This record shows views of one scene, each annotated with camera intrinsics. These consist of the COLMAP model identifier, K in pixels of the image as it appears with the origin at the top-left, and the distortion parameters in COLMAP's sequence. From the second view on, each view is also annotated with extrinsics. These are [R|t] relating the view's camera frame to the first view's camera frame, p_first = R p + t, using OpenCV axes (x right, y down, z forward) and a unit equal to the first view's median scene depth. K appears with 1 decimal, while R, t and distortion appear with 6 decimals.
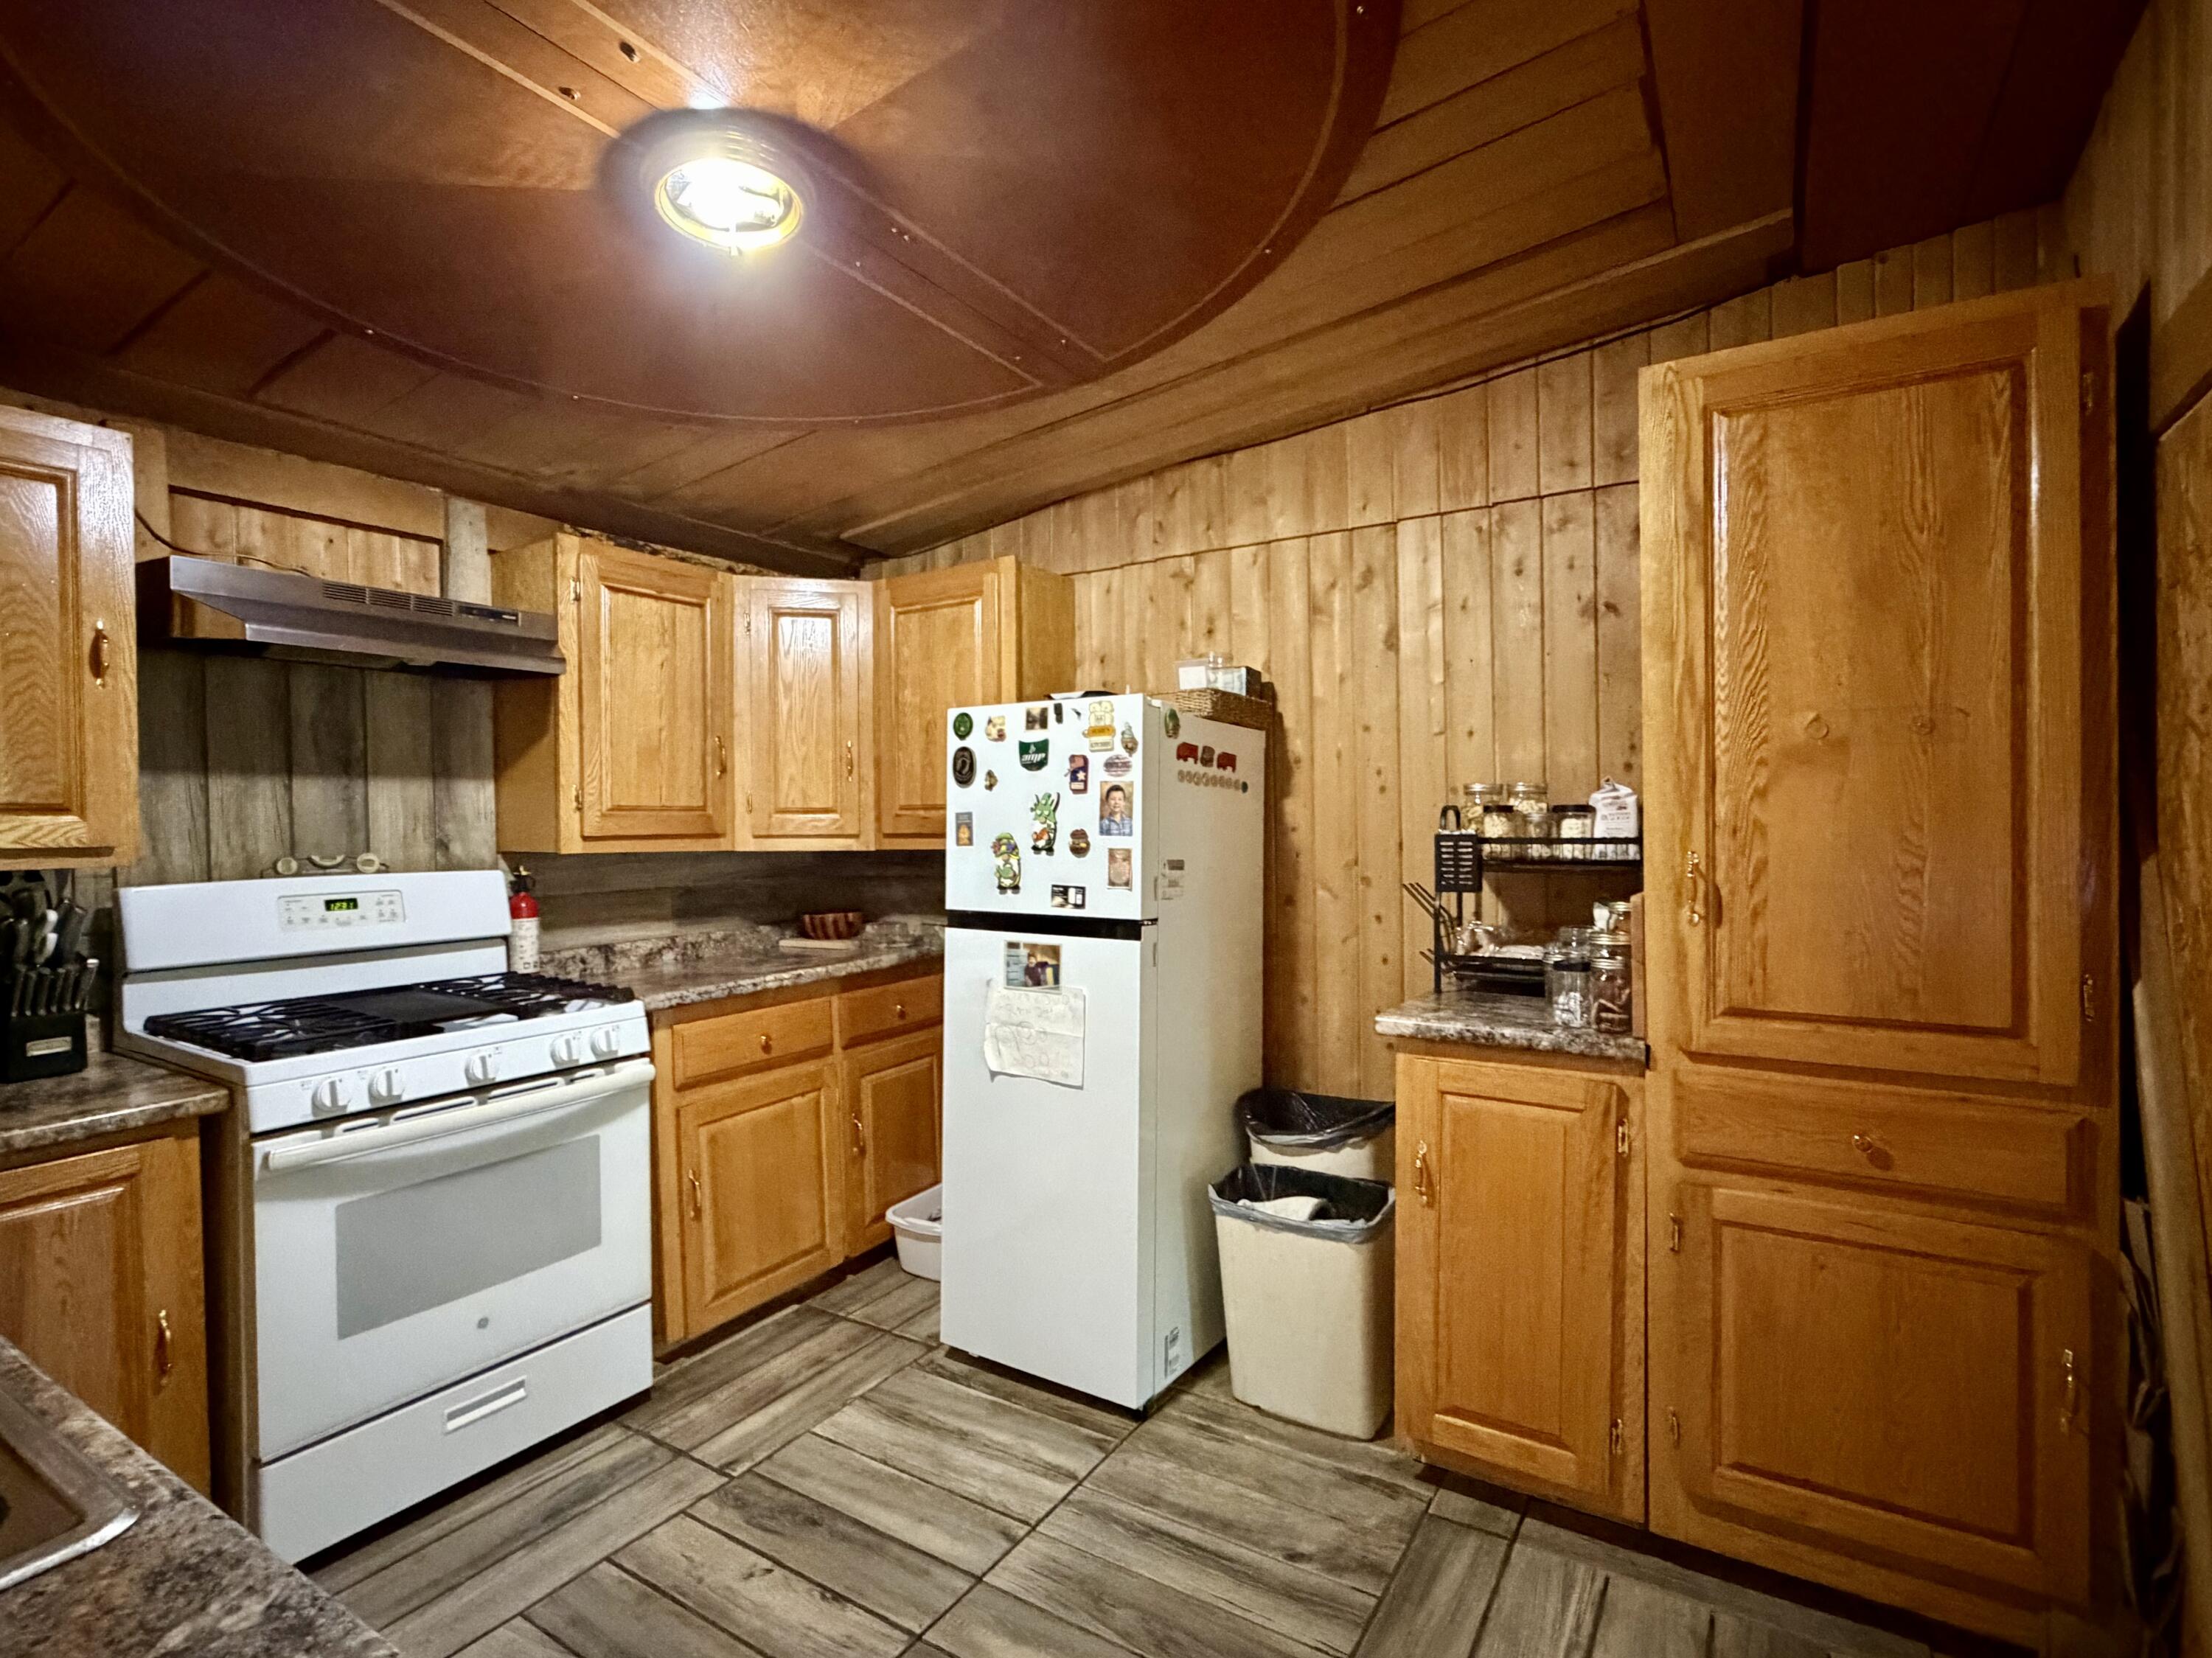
lens RADIAL K [[1075.1, 0, 1106.0], [0, 1075.1, 829.0], [0, 0, 1]] dist [0.002063, -0.002221]
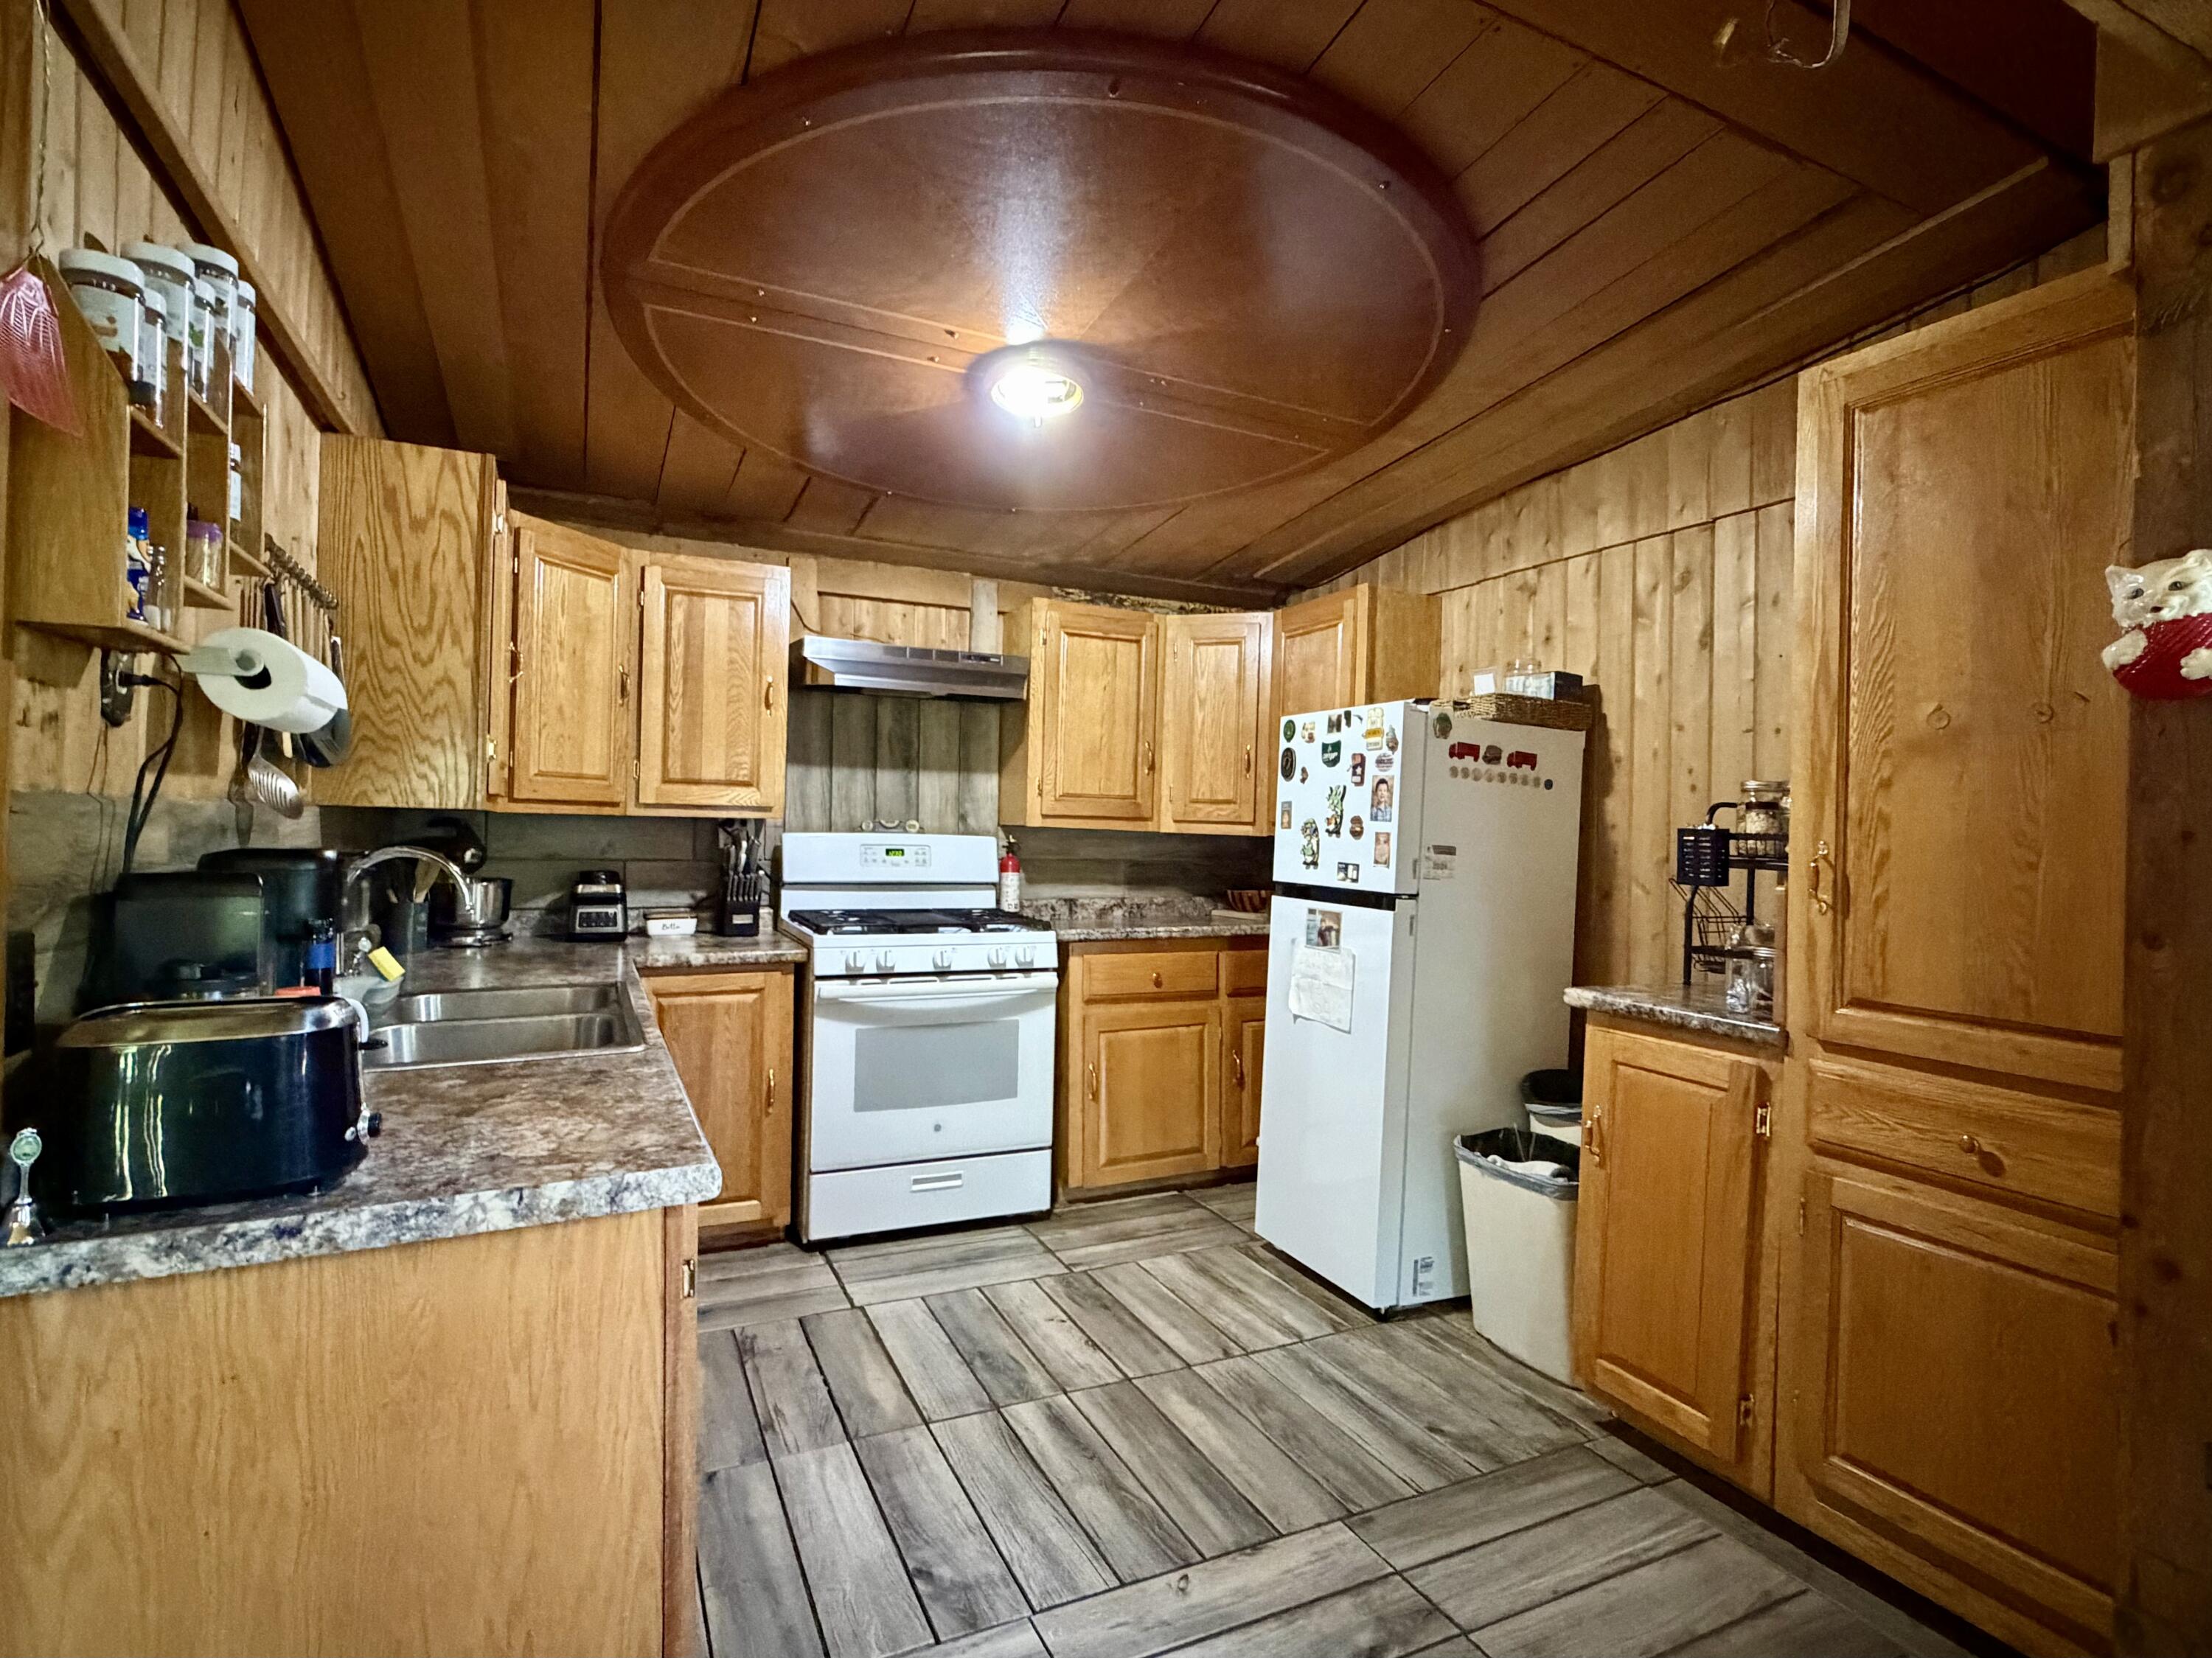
lens RADIAL K [[1075.1, 0, 1106.0], [0, 1075.1, 829.0], [0, 0, 1]] dist [0.002063, -0.002221]
pose [[0.852661, 0.033750, -0.521374, 0.360512], [-0.038869, 0.999244, 0.001117, 0.024466], [0.521017, 0.019313, 0.853328, -0.161065]]
